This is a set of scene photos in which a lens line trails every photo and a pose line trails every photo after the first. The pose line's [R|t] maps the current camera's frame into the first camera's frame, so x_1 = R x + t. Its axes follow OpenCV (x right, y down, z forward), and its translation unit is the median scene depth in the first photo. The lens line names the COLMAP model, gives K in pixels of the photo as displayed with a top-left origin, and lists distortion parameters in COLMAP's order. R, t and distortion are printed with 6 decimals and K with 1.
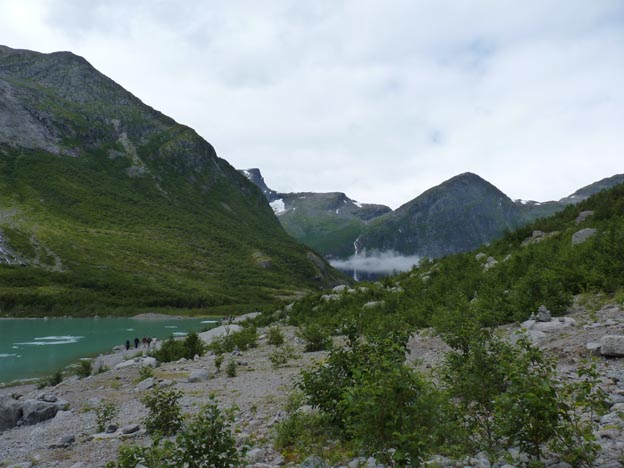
lens RADIAL K [[501.4, 0, 312.0], [0, 501.4, 234.0], [0, 0, 1]] dist [-0.013120, -0.003739]
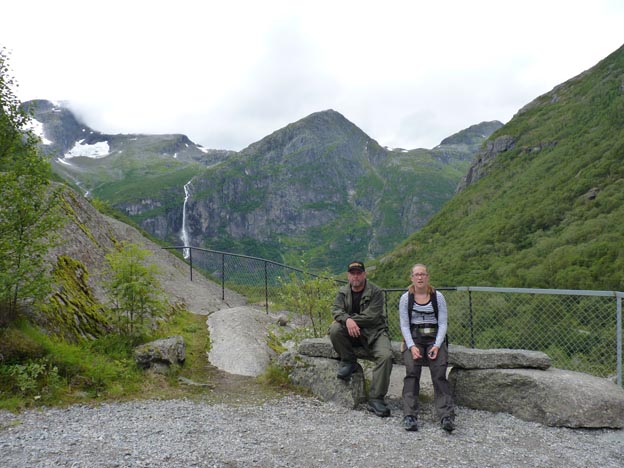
lens RADIAL K [[501.4, 0, 312.0], [0, 501.4, 234.0], [0, 0, 1]] dist [-0.013120, -0.003739]
pose [[0.965365, -0.014515, 0.260499, 0.054969], [-0.002328, 0.997932, 0.064234, 0.030954], [-0.260893, -0.062616, 0.963335, 0.170630]]
